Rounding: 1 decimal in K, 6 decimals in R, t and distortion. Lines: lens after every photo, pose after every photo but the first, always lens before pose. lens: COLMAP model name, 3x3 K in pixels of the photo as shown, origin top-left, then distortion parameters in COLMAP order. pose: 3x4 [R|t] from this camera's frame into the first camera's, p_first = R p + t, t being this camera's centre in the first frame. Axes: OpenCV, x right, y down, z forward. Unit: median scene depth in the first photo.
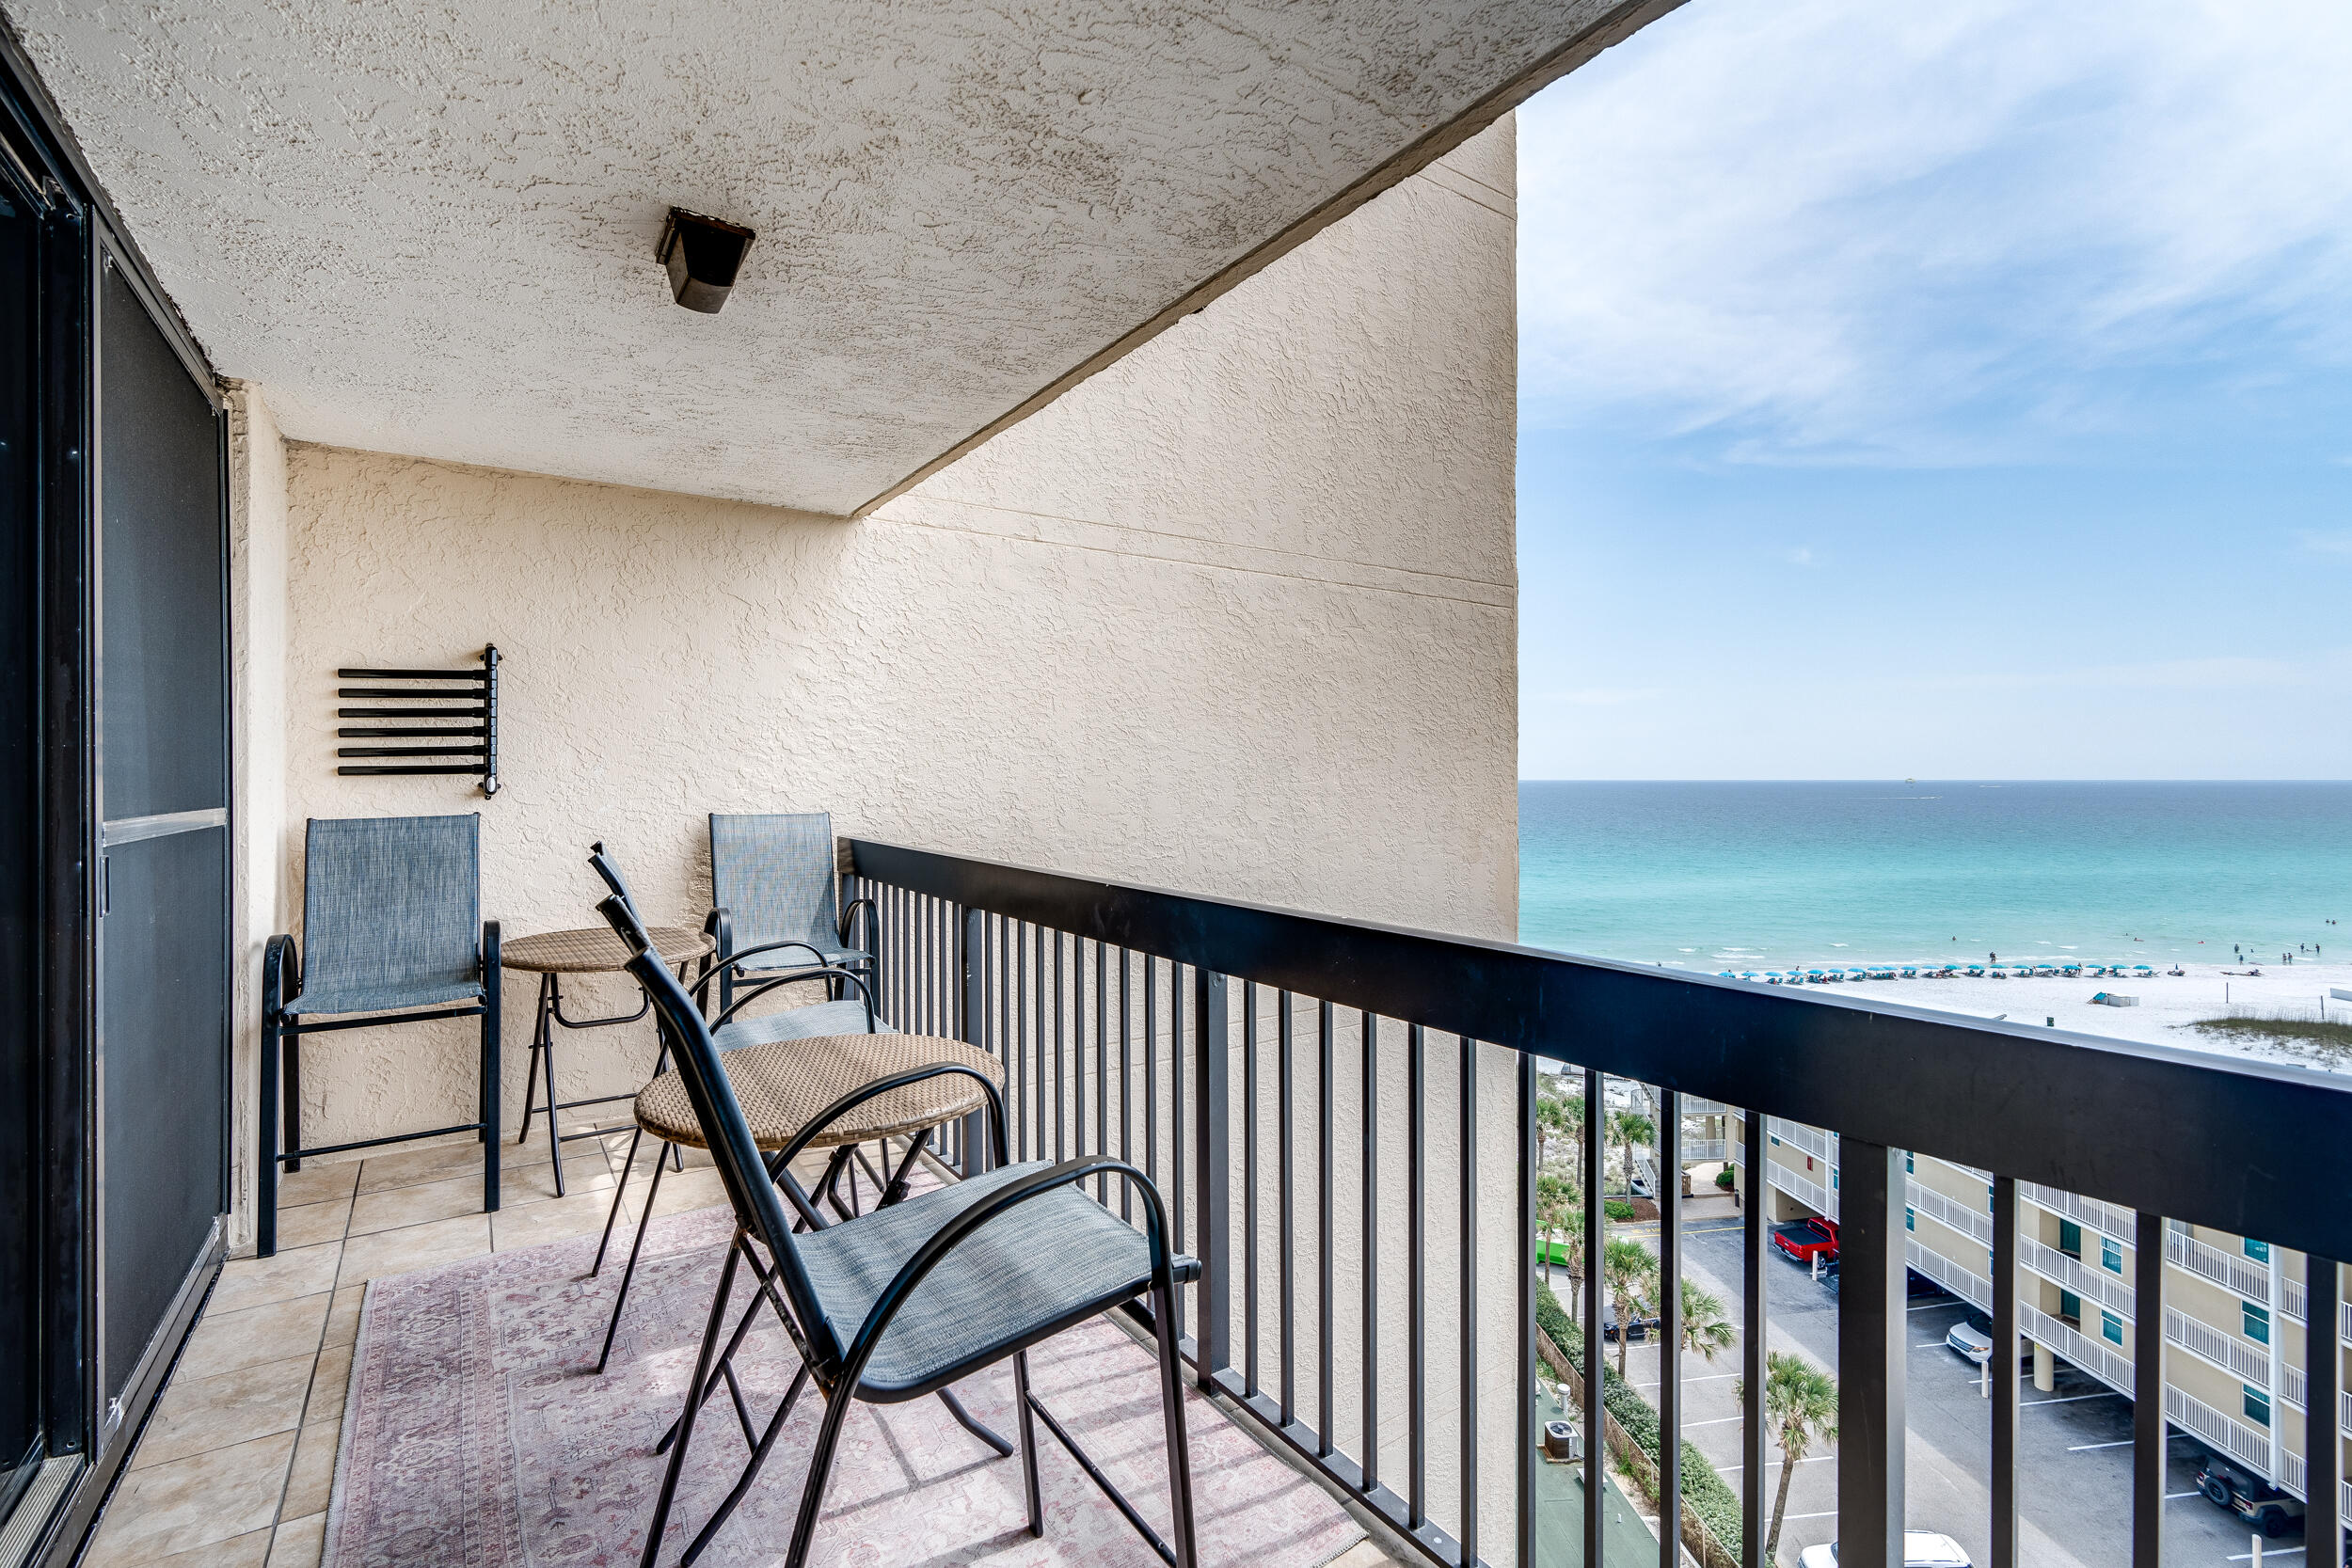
lens RADIAL K [[1057.1, 0, 1231.1], [0, 1057.1, 788.2], [0, 0, 1]] dist [0.014782, -0.004473]
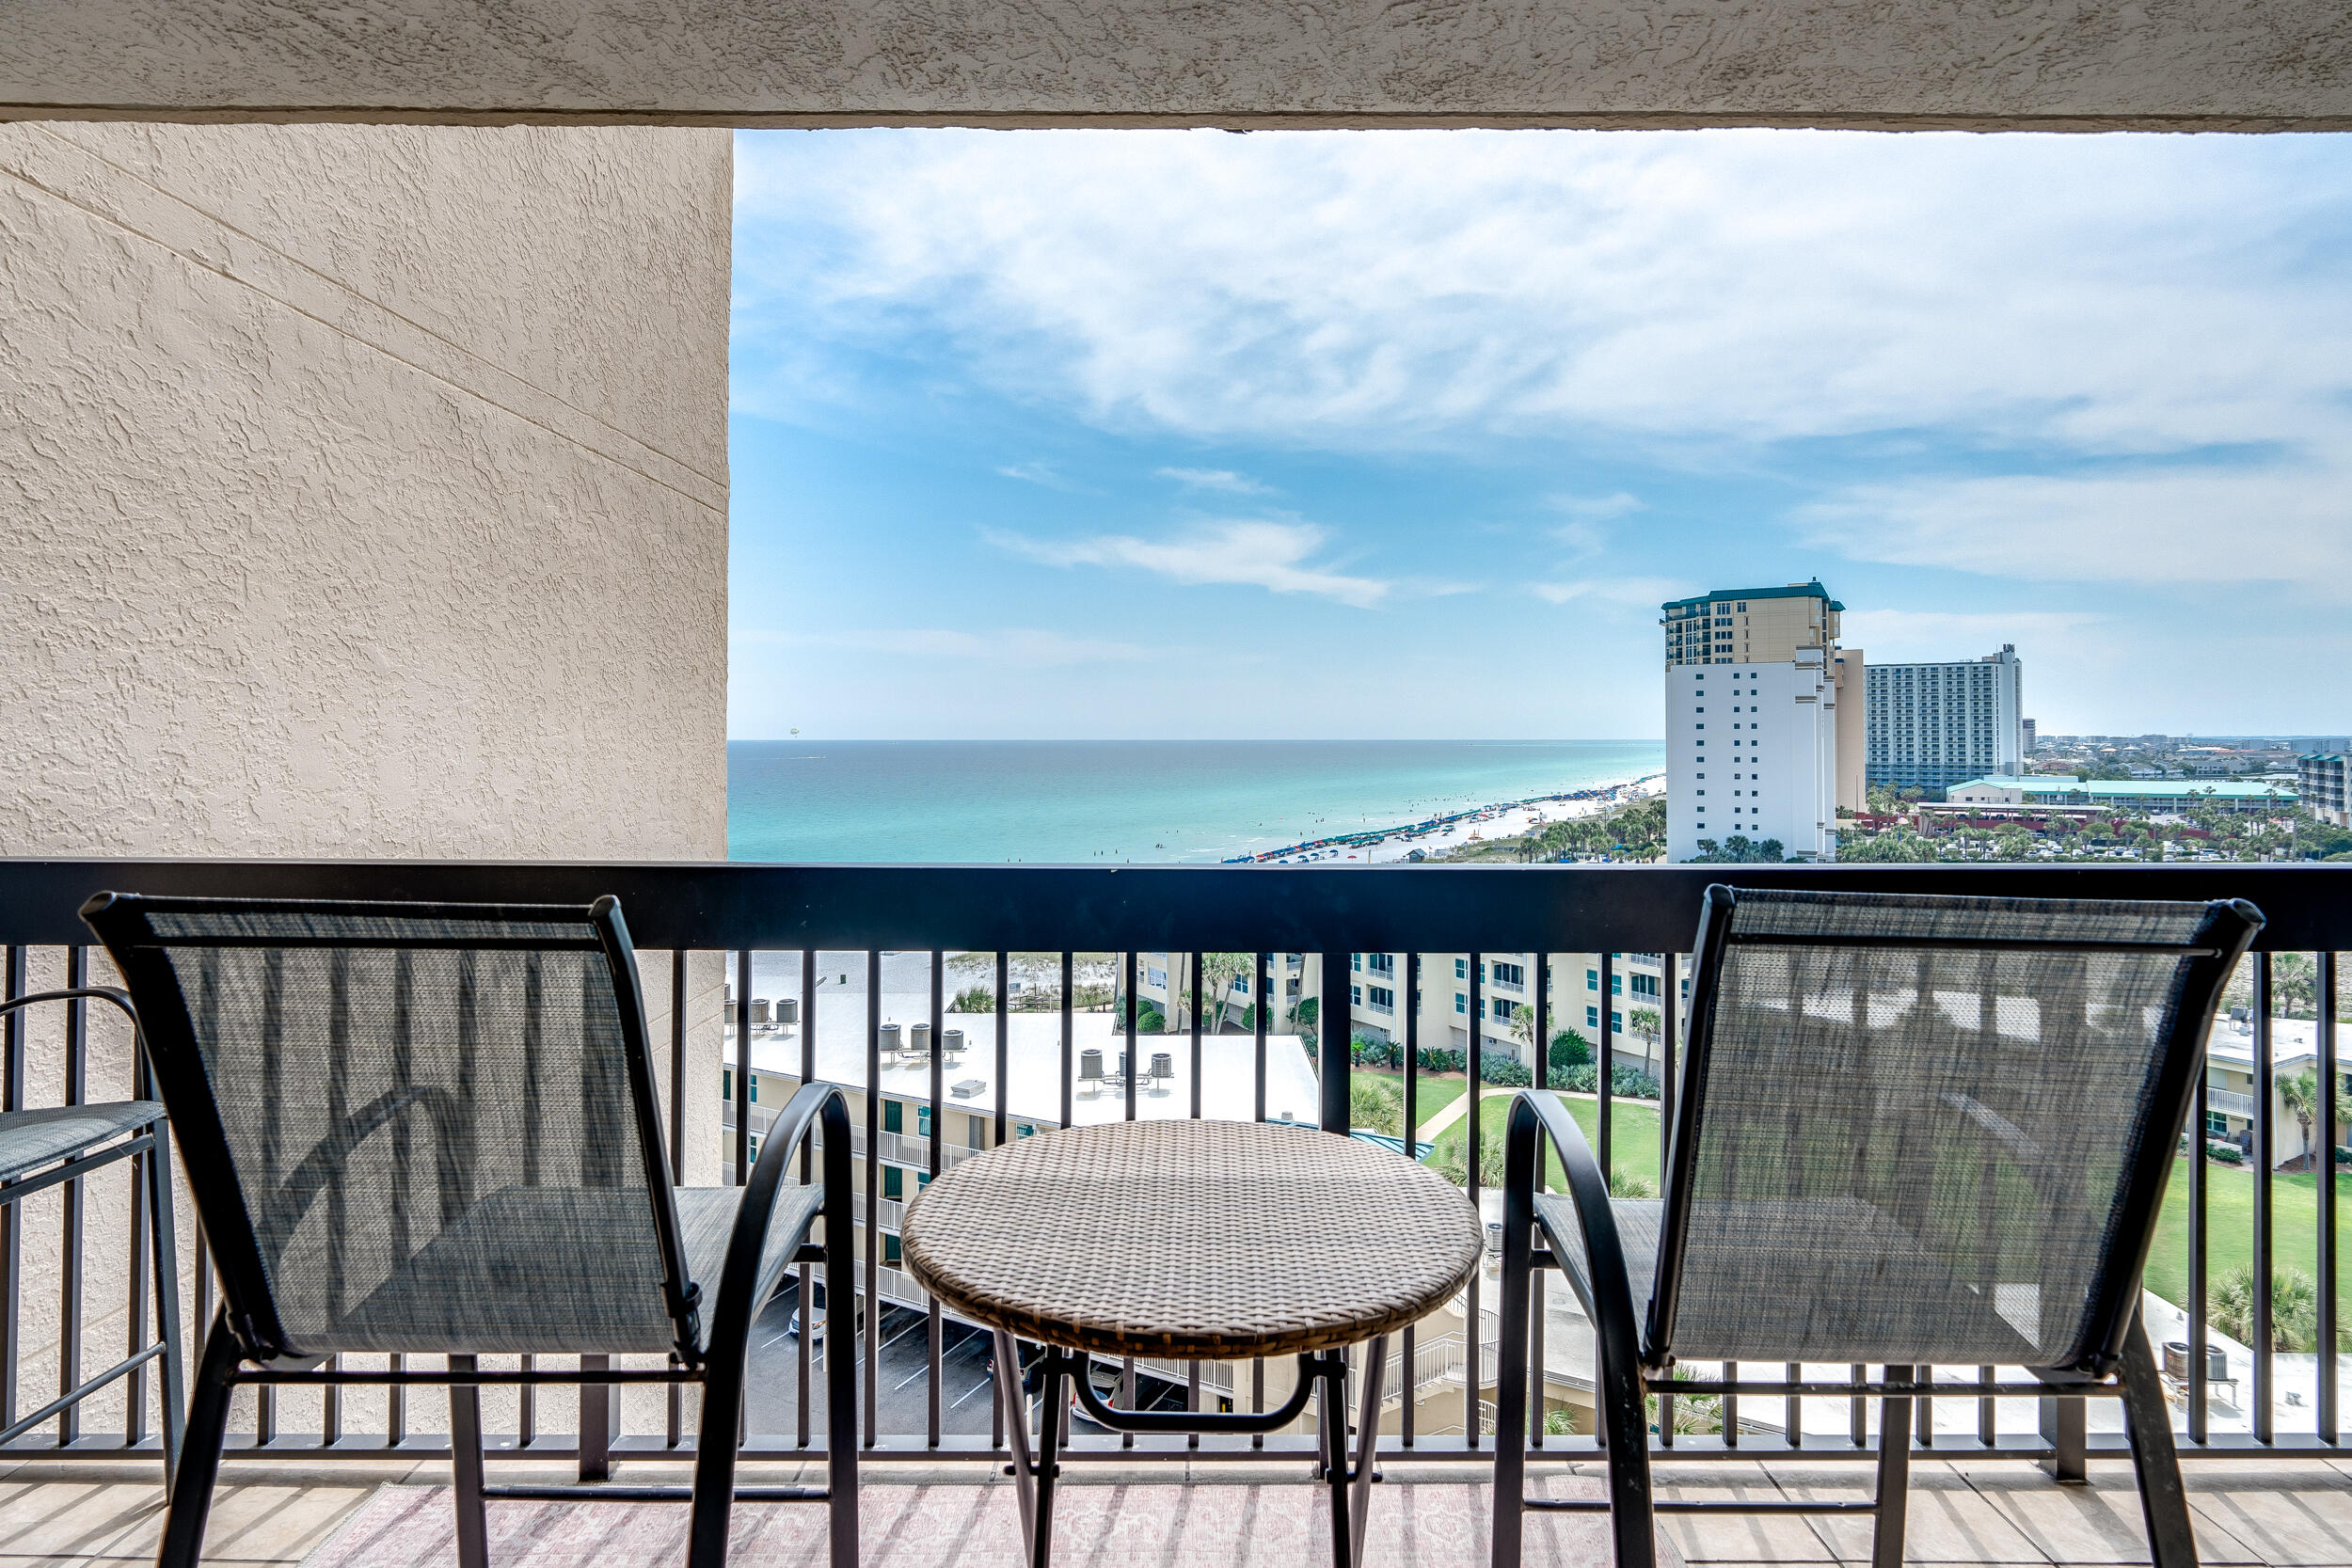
lens RADIAL K [[1269.1, 0, 1184.8], [0, 1269.1, 754.7], [0, 0, 1]] dist [0.000356, -0.001466]
pose [[0.585284, -0.008742, 0.810781, -0.389592], [0.006058, 0.999961, 0.006408, 0.003943], [-0.810806, 0.001161, 0.585314, 0.226427]]
